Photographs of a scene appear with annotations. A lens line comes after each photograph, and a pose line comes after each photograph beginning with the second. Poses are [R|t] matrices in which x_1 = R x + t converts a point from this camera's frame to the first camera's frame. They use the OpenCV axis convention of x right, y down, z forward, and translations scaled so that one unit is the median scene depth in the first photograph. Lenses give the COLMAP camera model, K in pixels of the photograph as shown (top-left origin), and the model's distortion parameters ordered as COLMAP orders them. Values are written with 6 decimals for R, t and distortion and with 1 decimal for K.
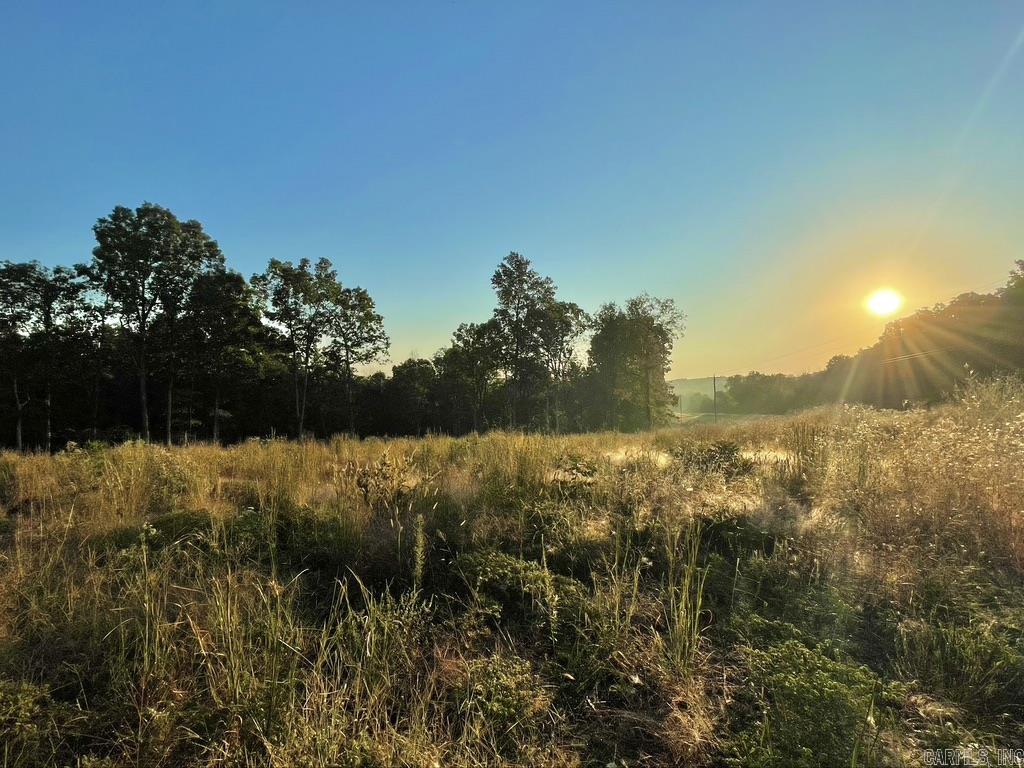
lens RADIAL K [[509.4, 0, 511.0], [0, 509.4, 379.4], [0, 0, 1]] dist [-0.002961, -0.000162]
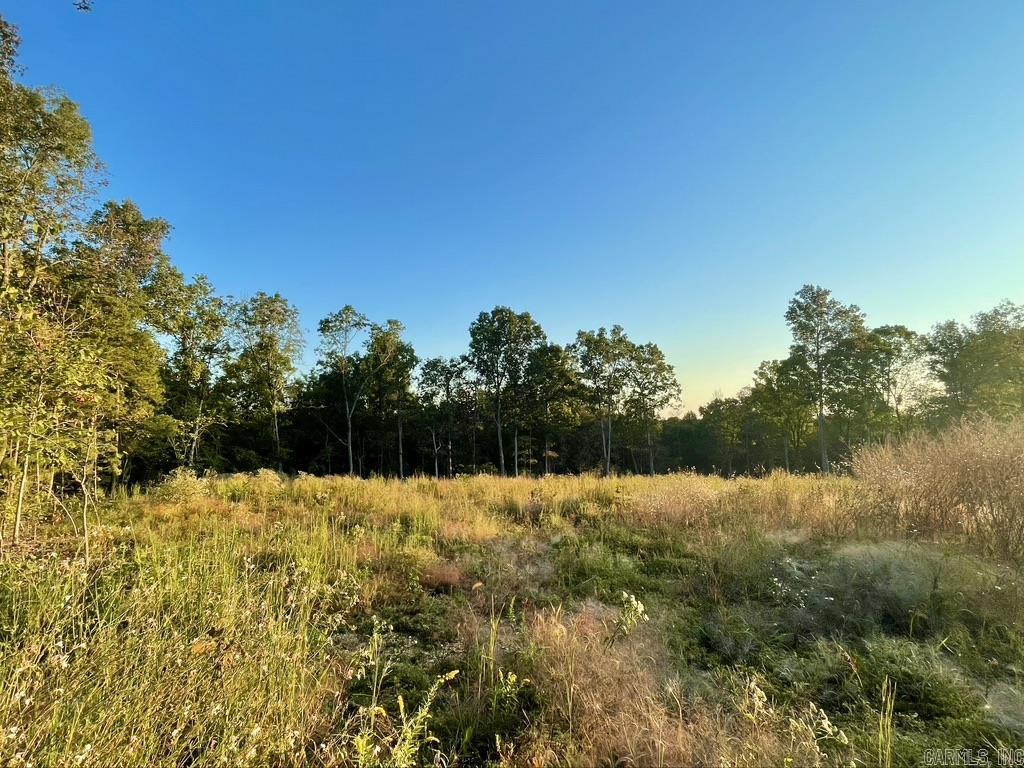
lens RADIAL K [[509.4, 0, 508.6], [0, 509.4, 380.1], [0, 0, 1]] dist [-0.002961, -0.000162]
pose [[0.810025, -0.080470, -0.580847, 0.115752], [0.038572, 0.995706, -0.084153, -0.016076], [0.585125, 0.045762, 0.809651, -0.121577]]
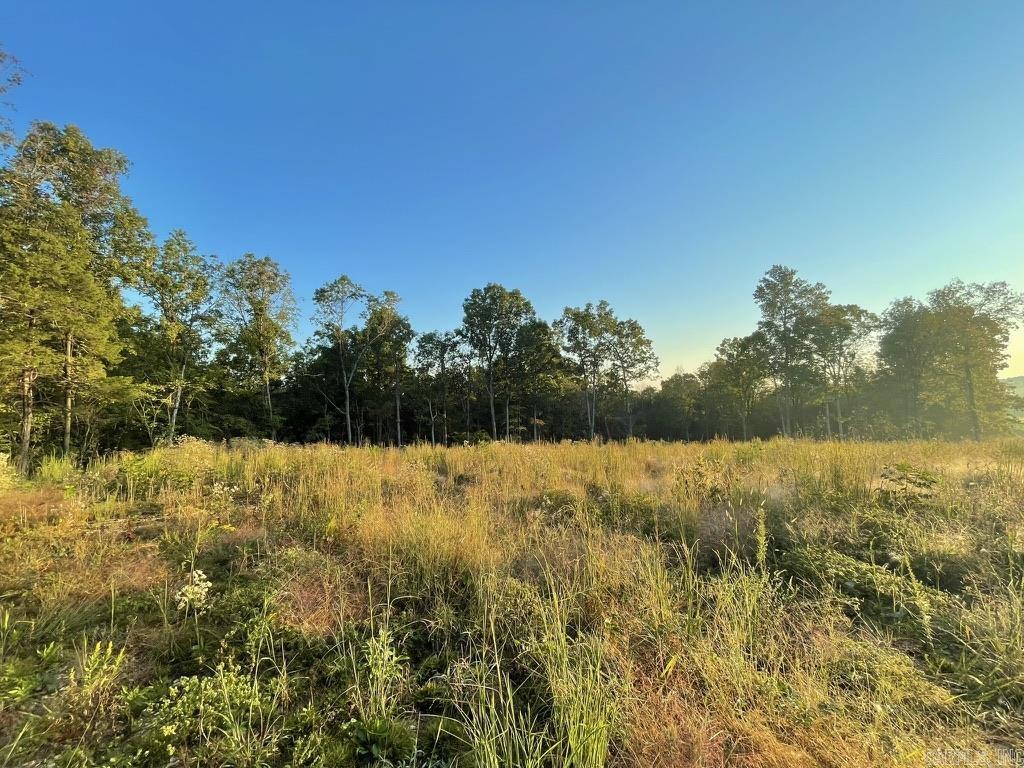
lens RADIAL K [[417.3, 0, 510.6], [0, 417.3, 381.2], [0, 0, 1]] dist [-0.003737, 0.000007]
pose [[0.840346, -0.057595, -0.538983, -0.007617], [0.042049, 0.998269, -0.041113, -0.001144], [0.540418, 0.011885, 0.841313, -0.008979]]
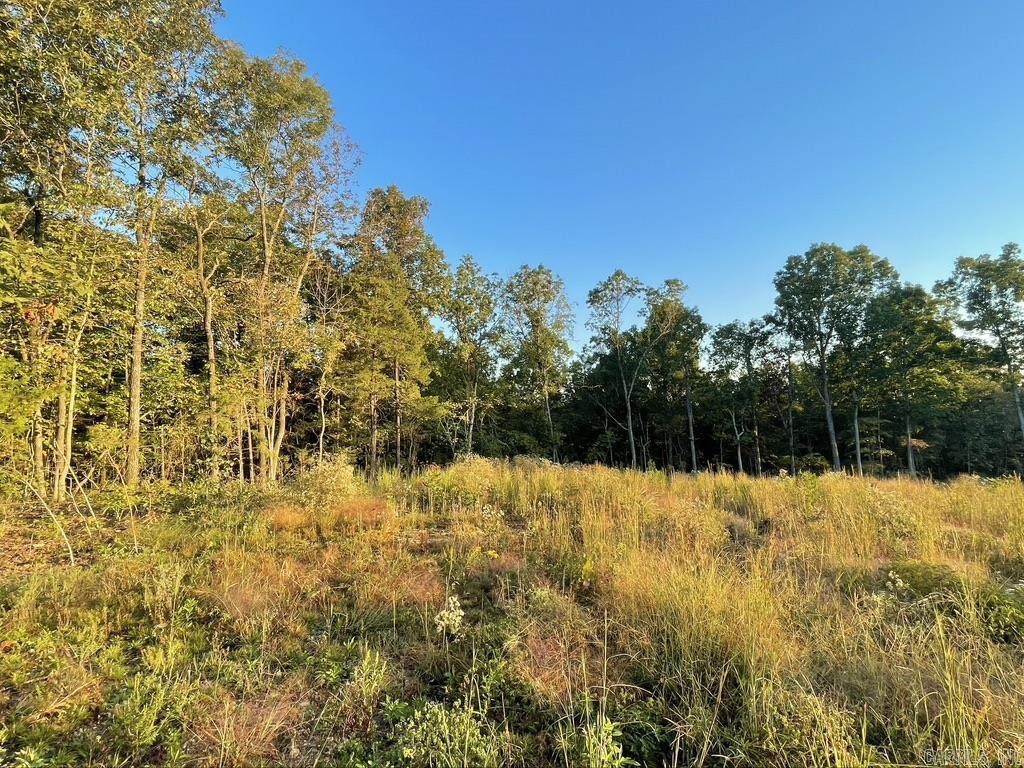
lens RADIAL K [[509.4, 0, 510.2], [0, 509.4, 378.4], [0, 0, 1]] dist [-0.002961, -0.000162]
pose [[0.379941, -0.105364, -0.918990, -0.004111], [0.053554, 0.994331, -0.091861, -0.002800], [0.923459, -0.014313, 0.383430, -0.003721]]
